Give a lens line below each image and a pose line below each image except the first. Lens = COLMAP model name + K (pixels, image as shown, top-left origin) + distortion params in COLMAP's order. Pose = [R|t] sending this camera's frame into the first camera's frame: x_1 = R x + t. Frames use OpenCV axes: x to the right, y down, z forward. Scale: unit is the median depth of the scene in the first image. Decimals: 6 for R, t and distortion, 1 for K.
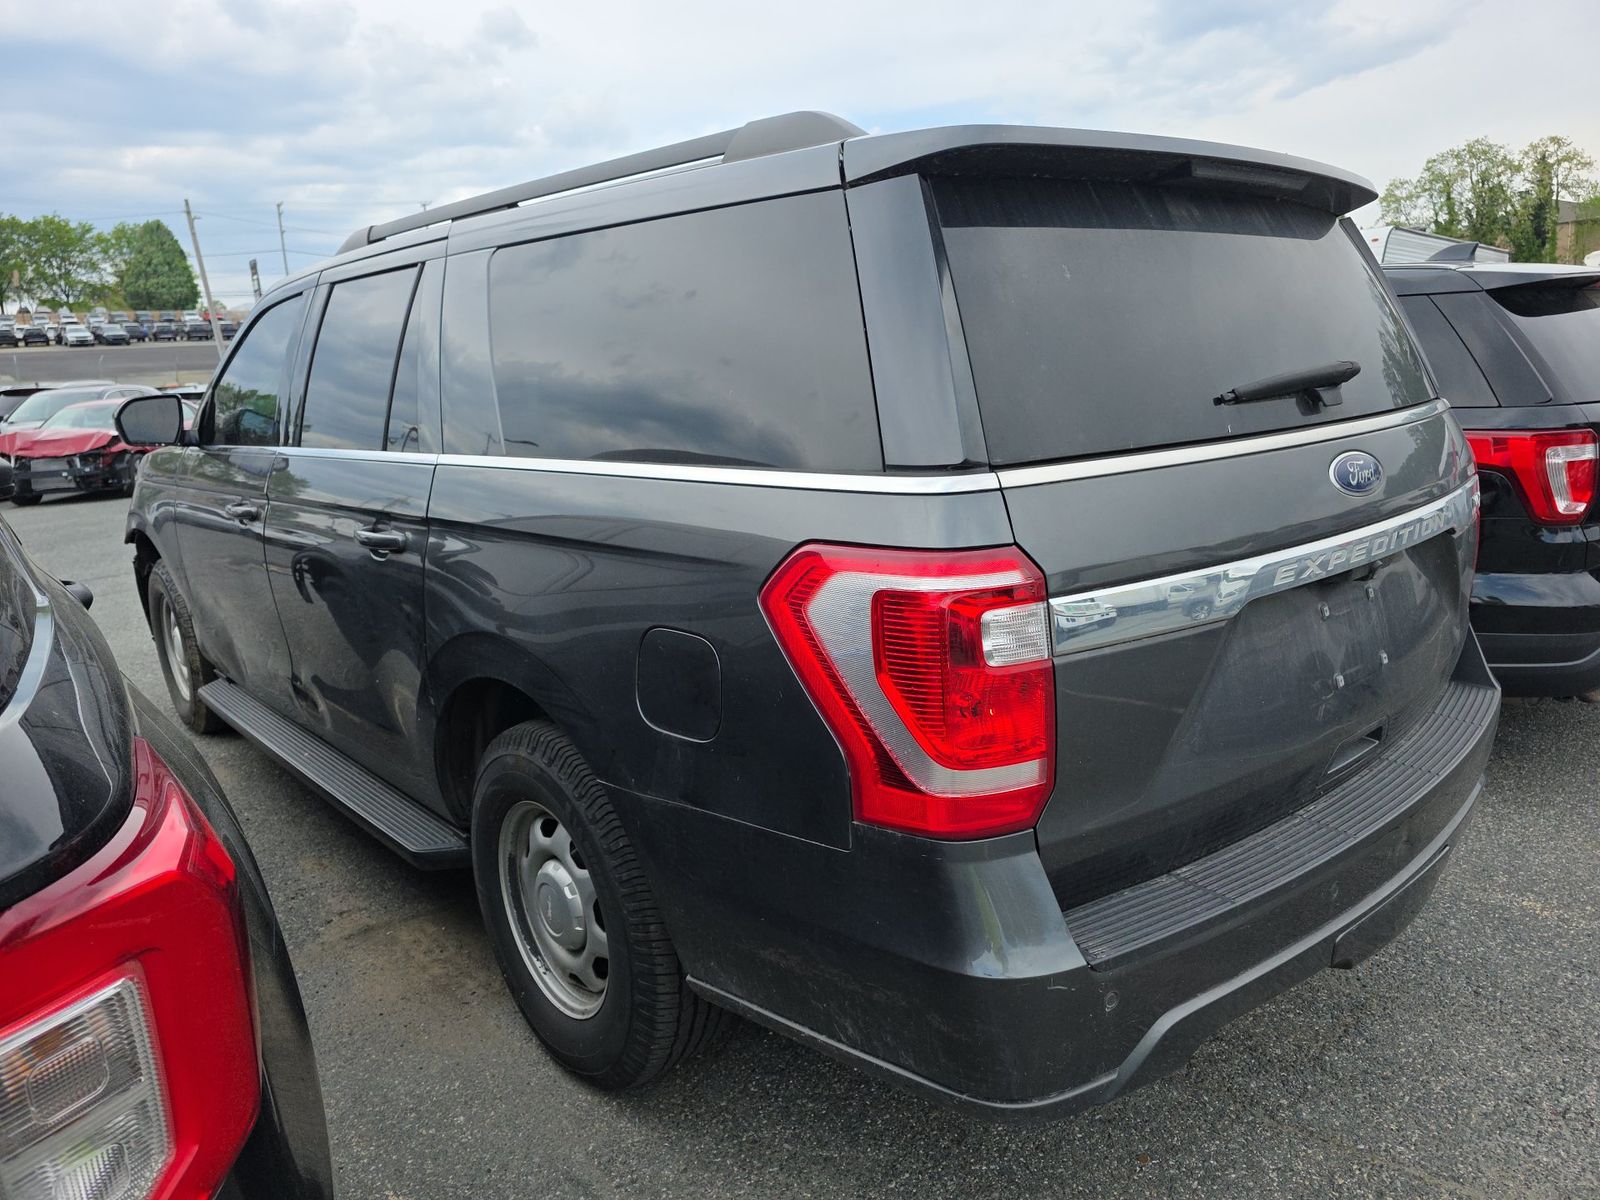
lens RADIAL K [[1050.8, 0, 800.0], [0, 1050.8, 600.0], [0, 0, 1]] dist [0.036064, -0.025023]
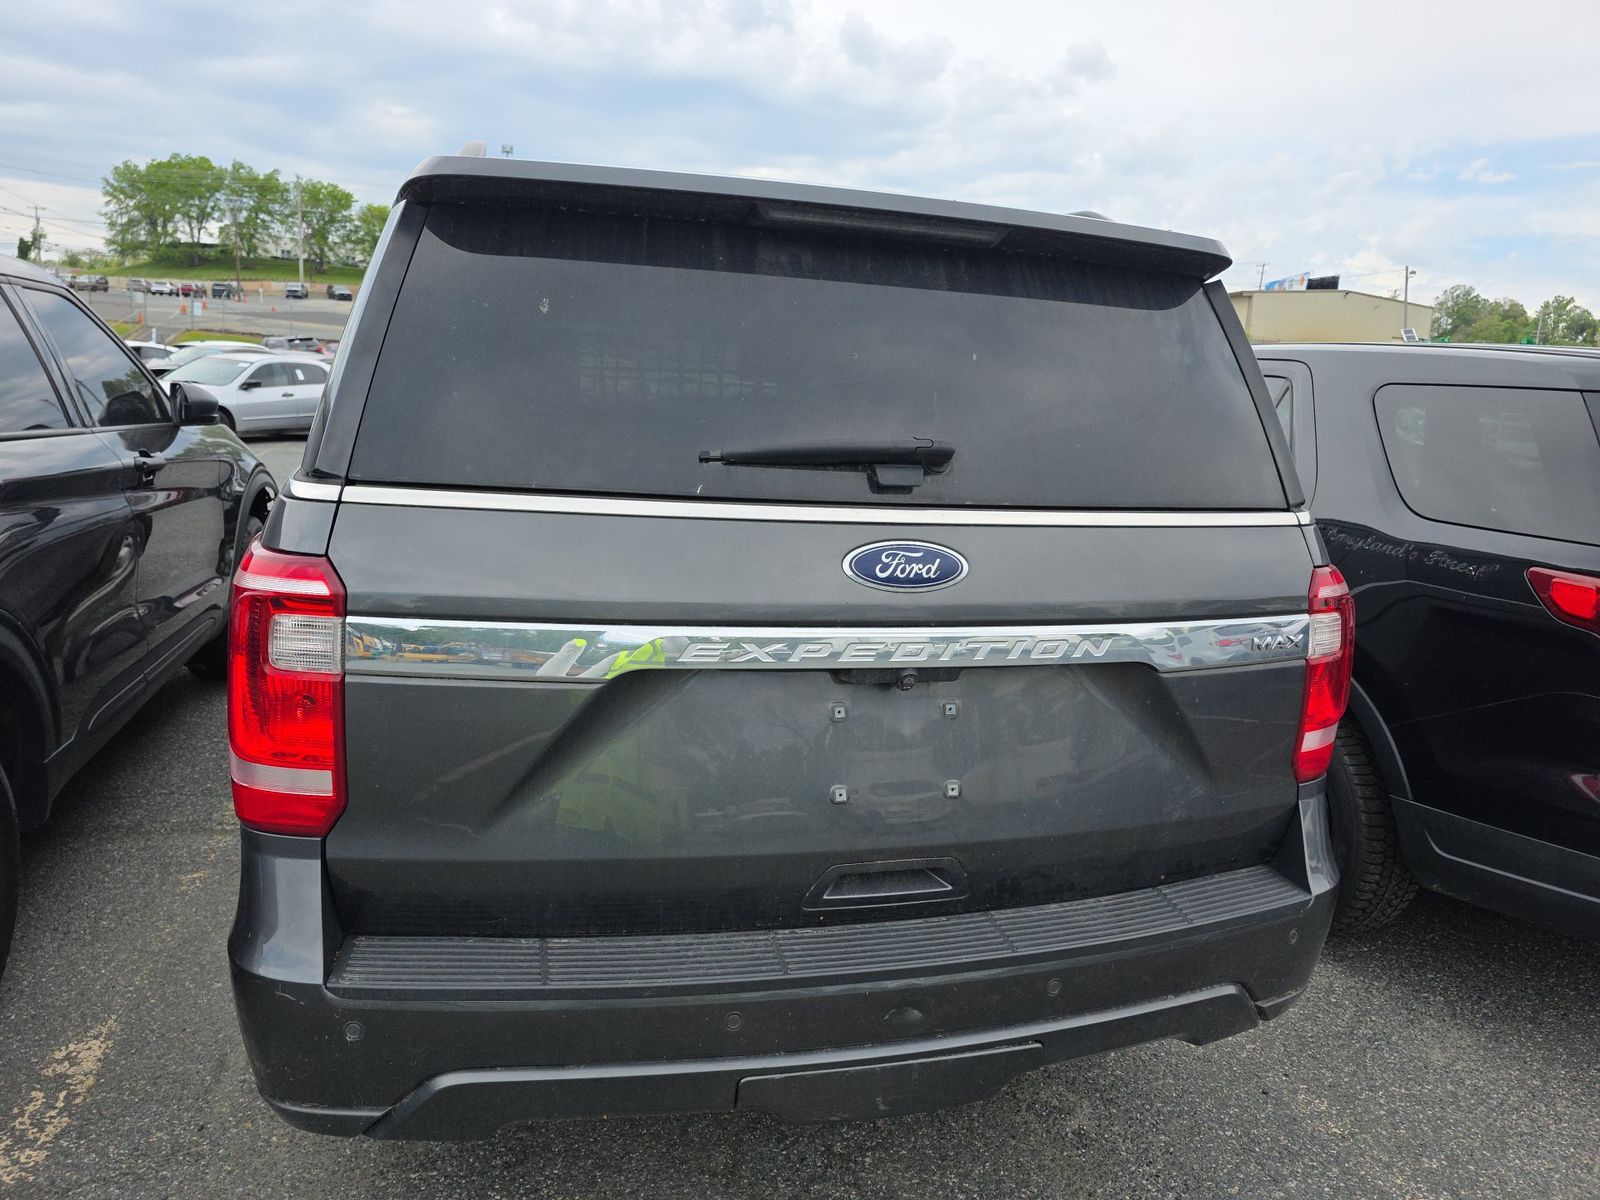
lens RADIAL K [[1050.8, 0, 800.0], [0, 1050.8, 600.0], [0, 0, 1]] dist [0.036064, -0.025023]
pose [[0.900041, 0.181681, -0.396130, 0.990537], [-0.189985, 0.981612, 0.018546, -0.112921], [0.392215, 0.058567, 0.918007, 0.233341]]
